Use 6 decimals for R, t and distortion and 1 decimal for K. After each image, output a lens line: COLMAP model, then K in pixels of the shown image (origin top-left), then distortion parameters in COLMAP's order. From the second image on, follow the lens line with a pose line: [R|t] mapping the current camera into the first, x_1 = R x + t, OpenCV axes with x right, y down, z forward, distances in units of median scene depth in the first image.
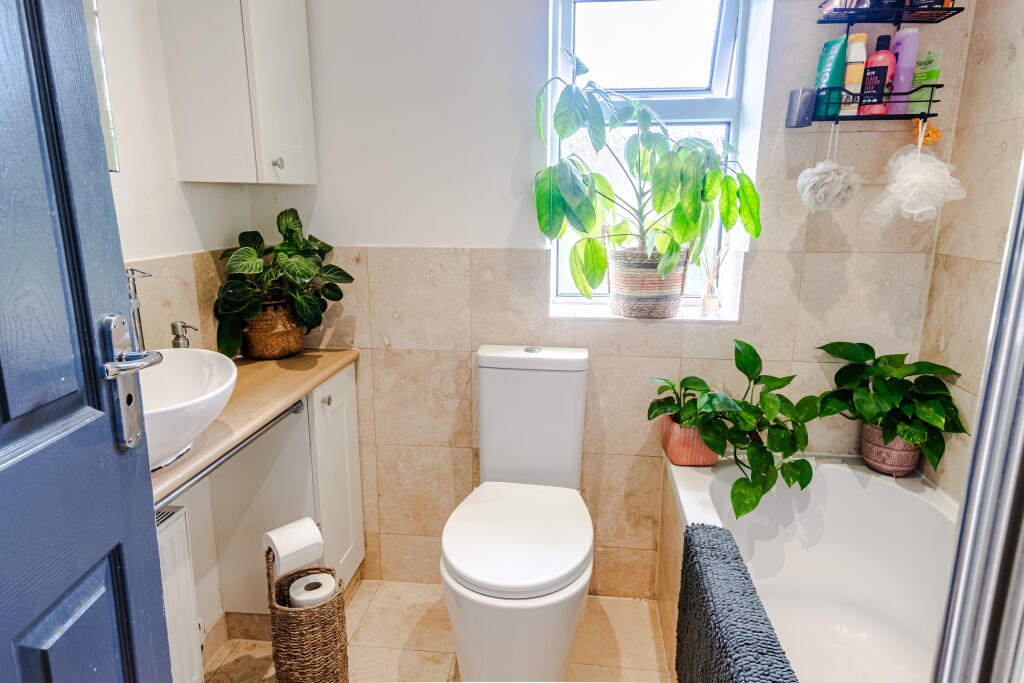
lens RADIAL K [[615.7, 0, 513.0], [0, 615.7, 339.7], [0, 0, 1]] dist [0.030085, 0.001267]
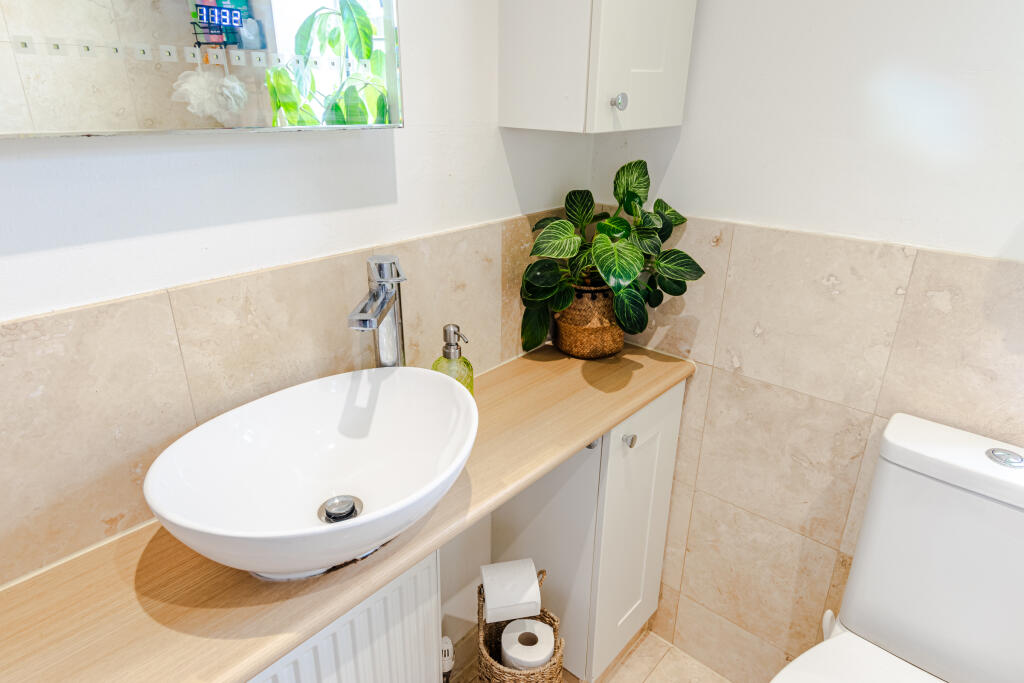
lens RADIAL K [[615.7, 0, 512.7], [0, 615.7, 343.3], [0, 0, 1]] dist [0.030085, 0.001267]
pose [[0.811616, 0.227018, -0.538278, -0.044861], [-0.135084, 0.969364, 0.205147, -0.136152], [0.568359, -0.093788, 0.817418, 0.319756]]
